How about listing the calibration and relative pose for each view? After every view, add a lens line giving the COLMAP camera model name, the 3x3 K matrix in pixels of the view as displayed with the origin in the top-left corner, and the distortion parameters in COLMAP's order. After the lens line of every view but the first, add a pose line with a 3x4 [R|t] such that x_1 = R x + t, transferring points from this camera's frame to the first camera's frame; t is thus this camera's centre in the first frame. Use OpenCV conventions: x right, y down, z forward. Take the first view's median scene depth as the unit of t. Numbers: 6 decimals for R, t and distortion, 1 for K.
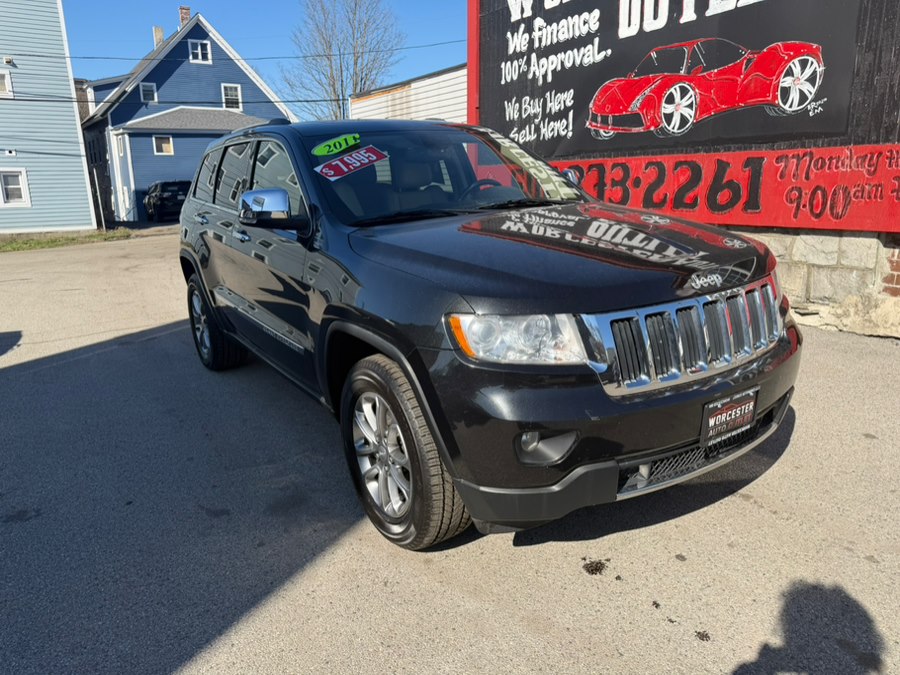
lens RADIAL K [[628.3, 0, 454.0], [0, 628.3, 336.0], [0, 0, 1]] dist [0.011378, -0.023205]
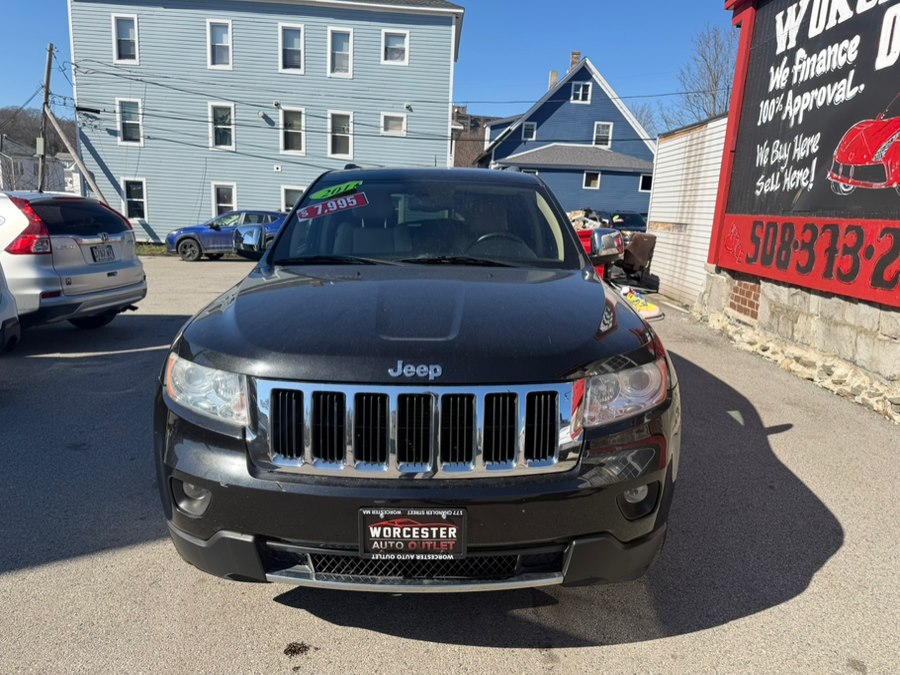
lens RADIAL K [[628.3, 0, 453.7], [0, 628.3, 336.3], [0, 0, 1]] dist [0.011378, -0.023205]
pose [[0.833277, 0.167330, -0.526925, 0.256899], [-0.193815, 0.981025, 0.005037, -0.042962], [0.517770, 0.097929, 0.849897, 0.083254]]
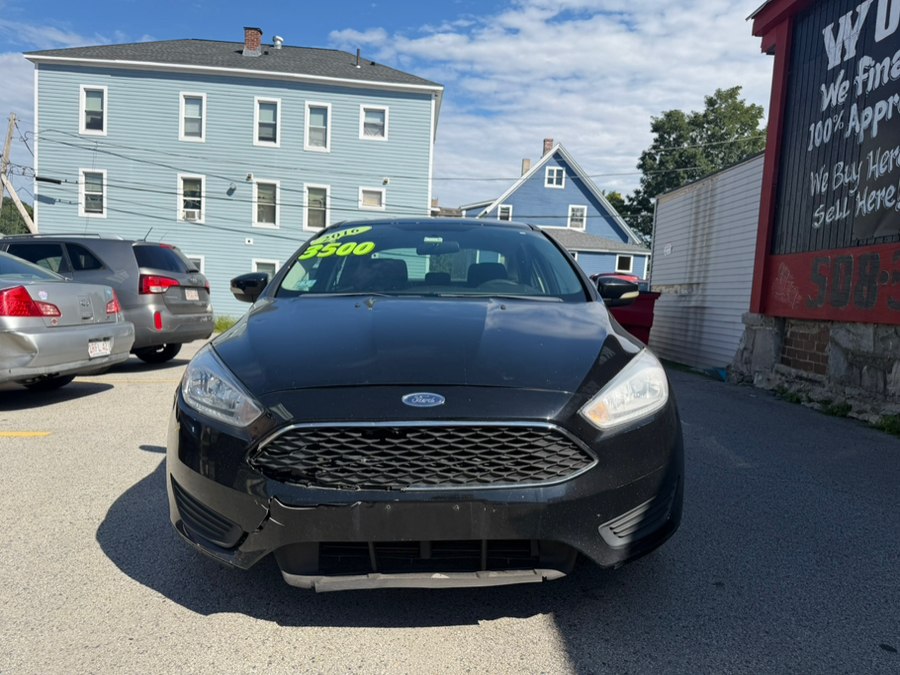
lens RADIAL K [[628.3, 0, 457.2], [0, 628.3, 343.9], [0, 0, 1]] dist [0.011378, -0.023205]
pose [[0.859980, 0.097790, -0.500872, 0.125926], [-0.184698, 0.974575, -0.126845, -0.002281], [0.475733, 0.201595, 0.856176, 0.223478]]
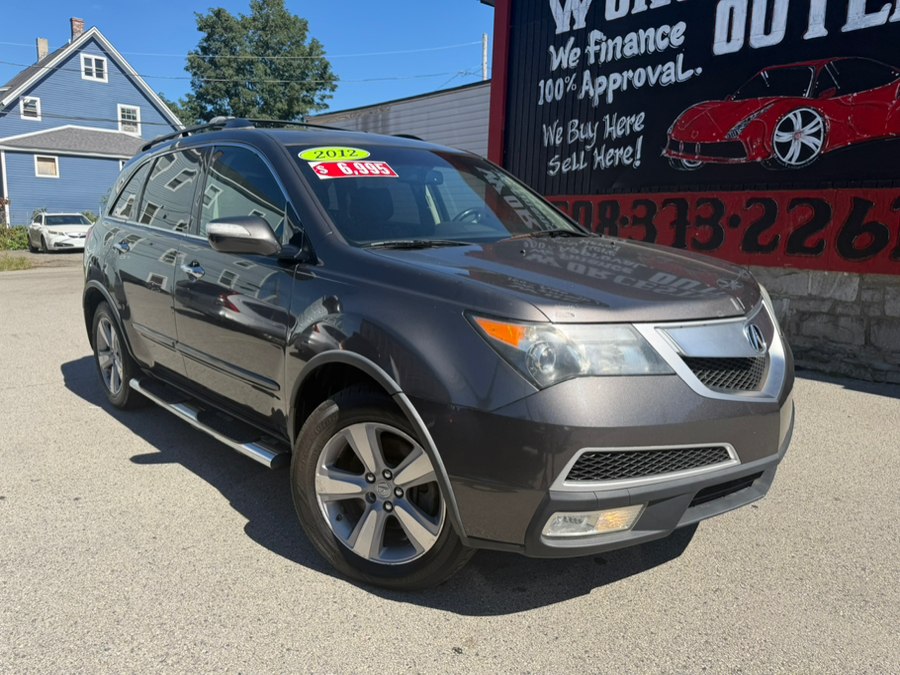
lens RADIAL K [[628.3, 0, 459.8], [0, 628.3, 341.1], [0, 0, 1]] dist [0.011378, -0.023205]
pose [[0.984672, 0.010486, 0.174102, -0.197784], [-0.000094, 0.998223, -0.059592, -0.027152], [-0.174418, 0.058663, 0.982923, 0.208573]]
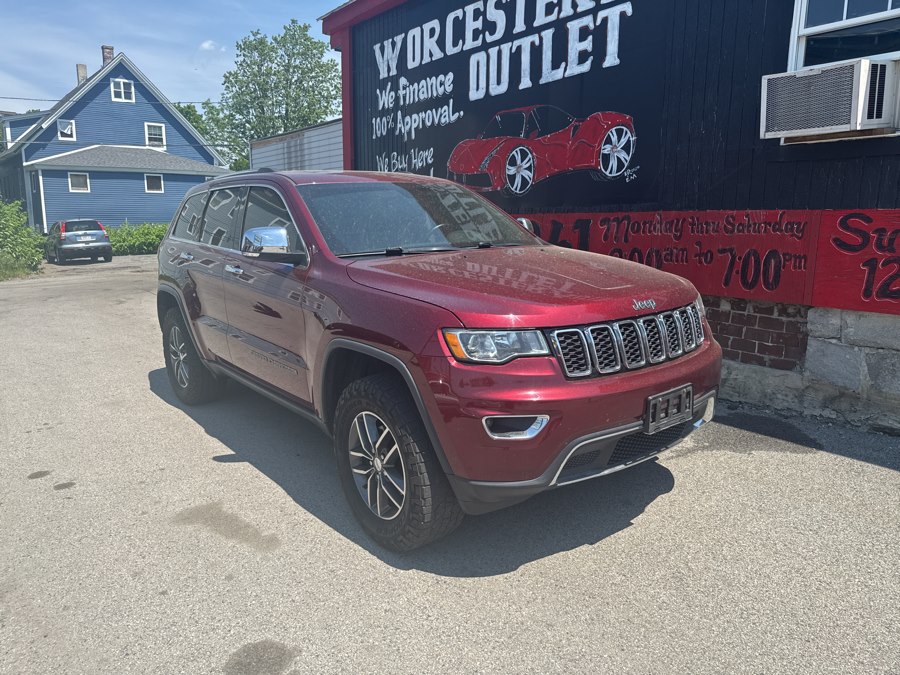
lens RADIAL K [[628.3, 0, 444.3], [0, 628.3, 341.1], [0, 0, 1]] dist [0.011378, -0.023205]
pose [[0.997070, -0.000136, 0.076490, 0.124905], [0.004183, 0.998599, -0.052752, -0.021826], [-0.076376, 0.052918, 0.995674, -0.004237]]
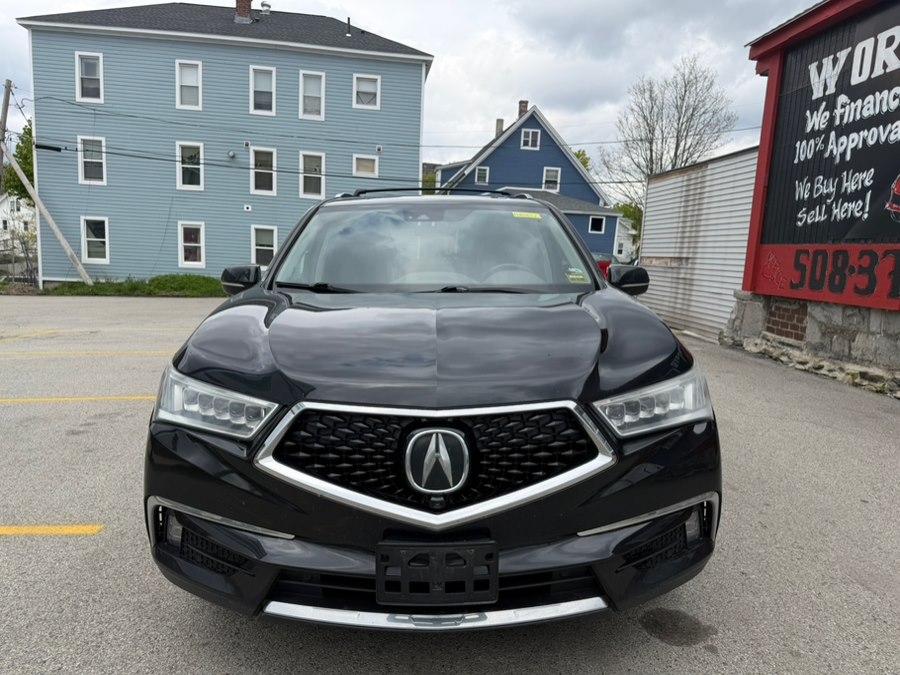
lens RADIAL K [[628.3, 0, 448.7], [0, 628.3, 338.3], [0, 0, 1]] dist [0.011378, -0.023205]
pose [[0.883436, 0.120042, -0.452913, 0.084416], [-0.171808, 0.982289, -0.074774, 0.019550], [0.435916, 0.143872, 0.888413, -0.030779]]
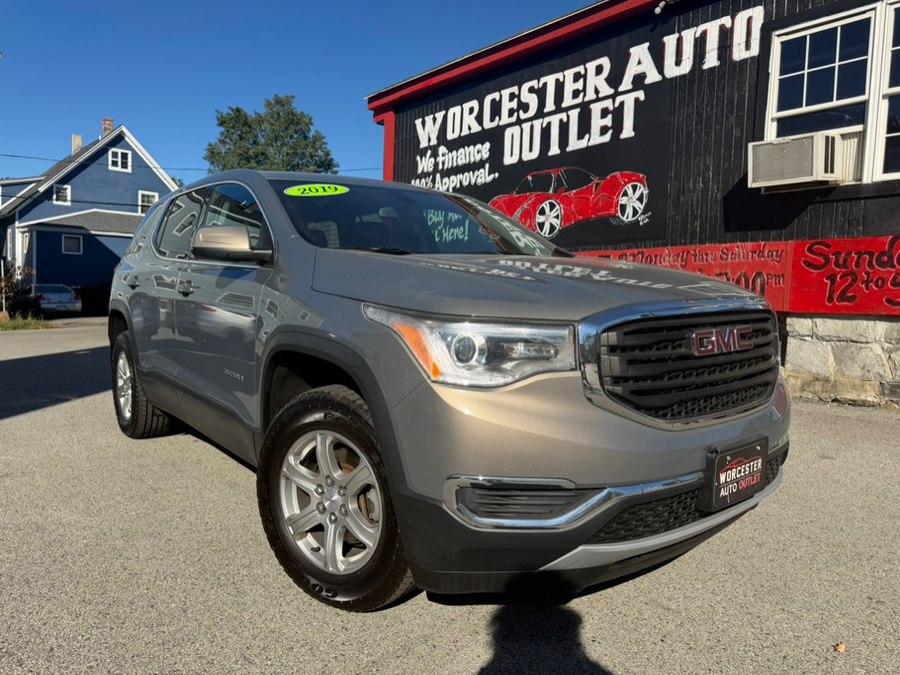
lens RADIAL K [[628.3, 0, 449.1], [0, 628.3, 350.7], [0, 0, 1]] dist [0.011378, -0.023205]
pose [[0.990430, 0.030349, 0.134636, -0.005042], [-0.007963, 0.986464, -0.163787, 0.090809], [-0.137784, 0.161147, 0.977265, -0.139224]]
